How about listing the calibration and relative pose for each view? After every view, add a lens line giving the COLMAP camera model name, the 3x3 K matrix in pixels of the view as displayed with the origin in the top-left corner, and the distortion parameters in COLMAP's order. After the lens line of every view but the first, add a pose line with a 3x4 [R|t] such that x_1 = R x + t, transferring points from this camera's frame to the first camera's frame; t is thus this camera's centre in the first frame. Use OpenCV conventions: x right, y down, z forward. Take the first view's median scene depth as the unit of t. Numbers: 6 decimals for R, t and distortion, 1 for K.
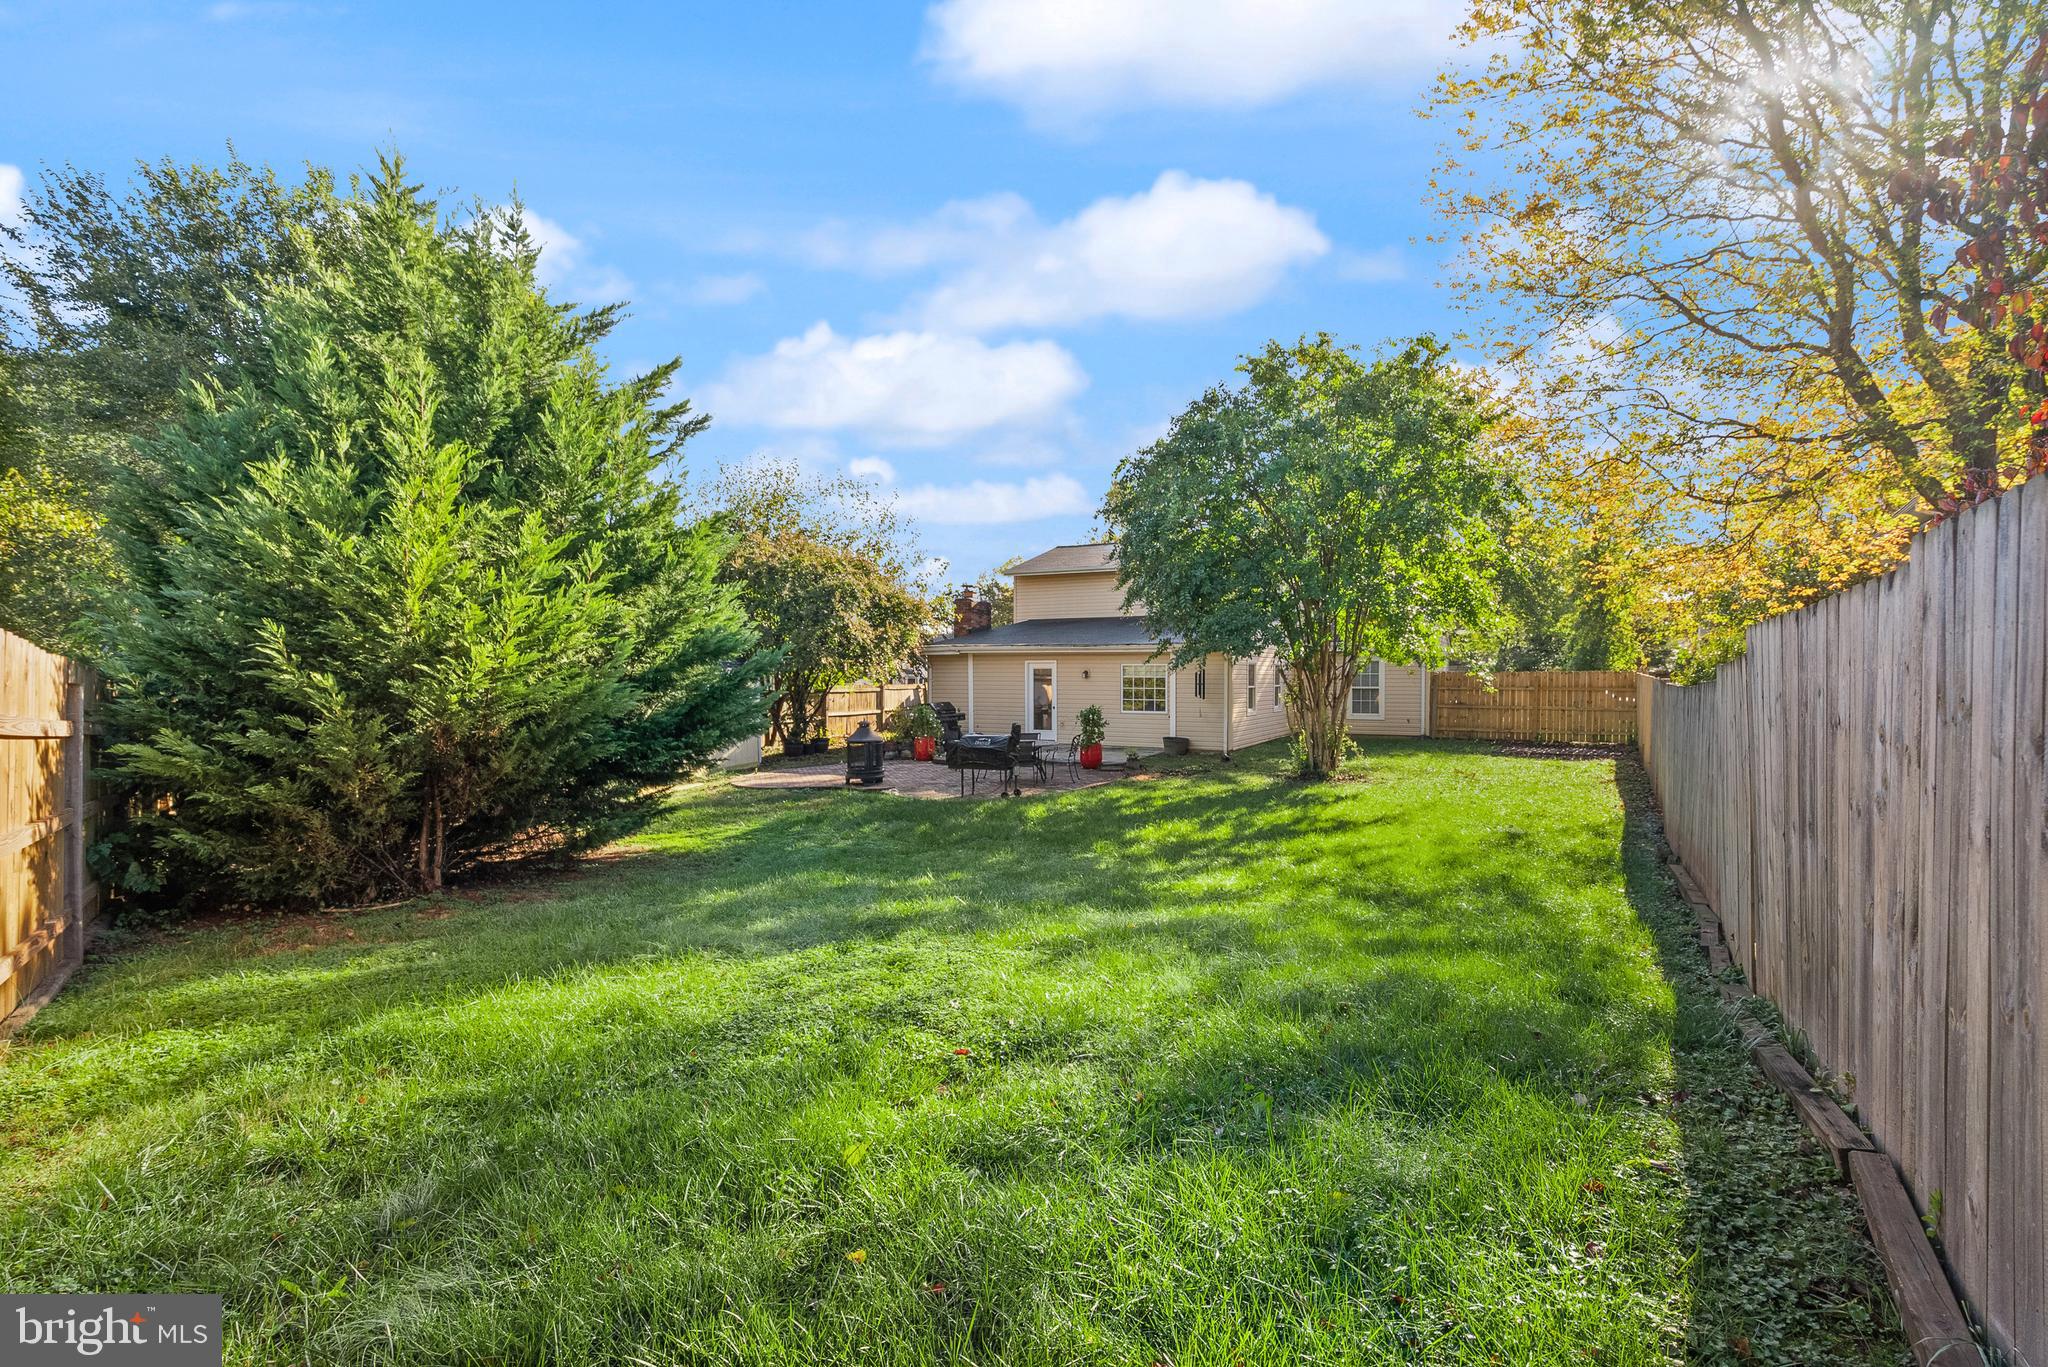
lens RADIAL K [[941.9, 0, 1010.7], [0, 941.9, 679.5], [0, 0, 1]] dist [0.005068, 0.001163]
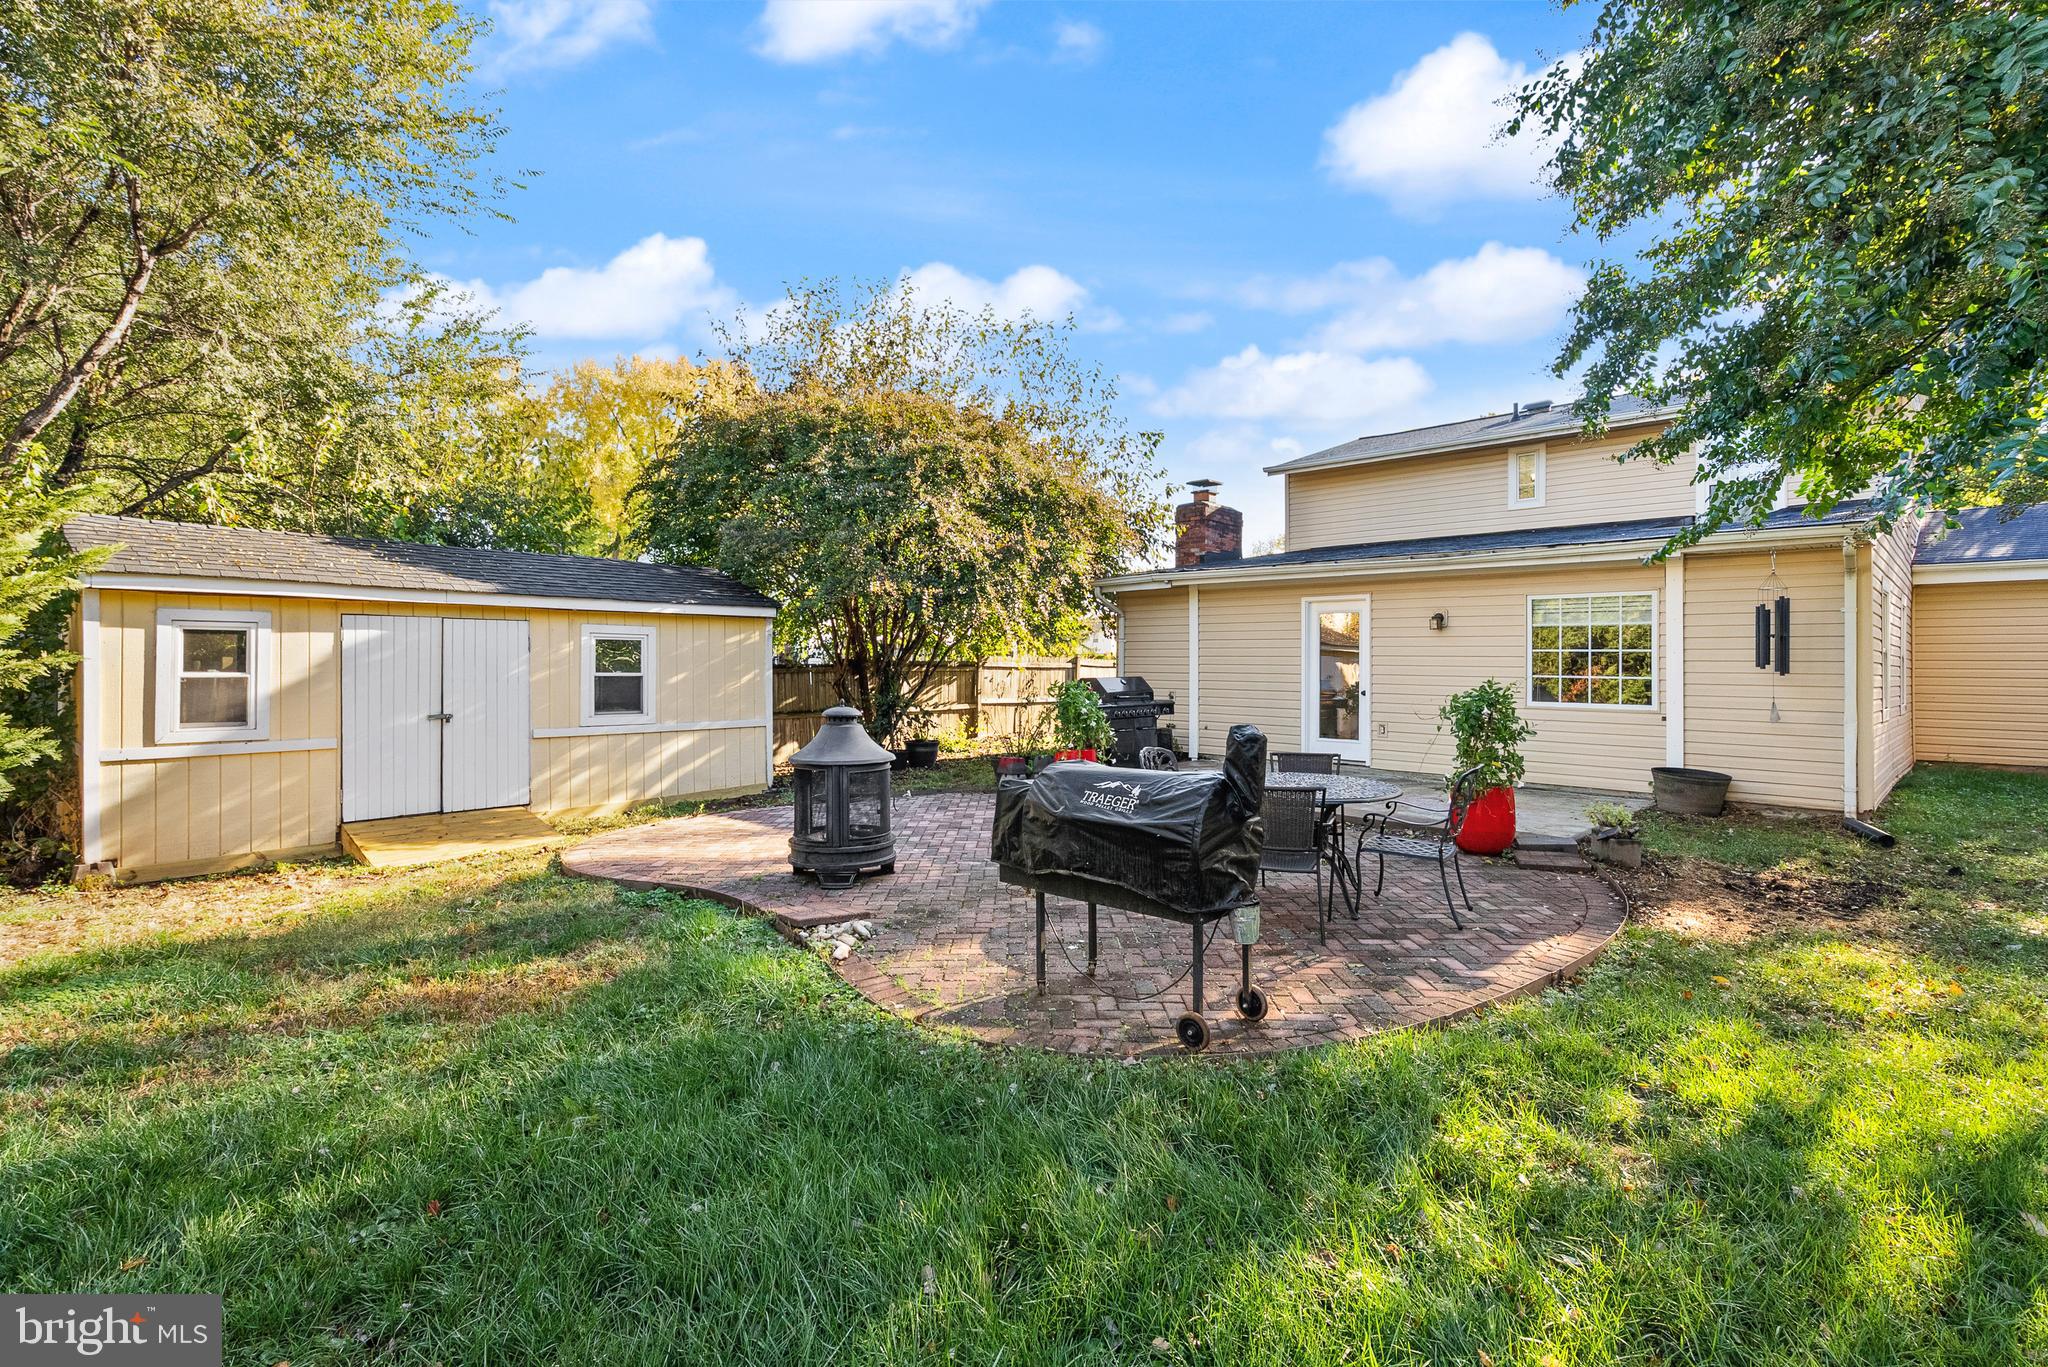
lens RADIAL K [[941.9, 0, 1009.2], [0, 941.9, 662.1], [0, 0, 1]] dist [0.005068, 0.001163]
pose [[0.956654, 0.008157, -0.291112, 0.013591], [-0.012075, 0.999859, -0.011664, 0.023108], [0.290976, 0.014673, 0.956618, 0.516592]]
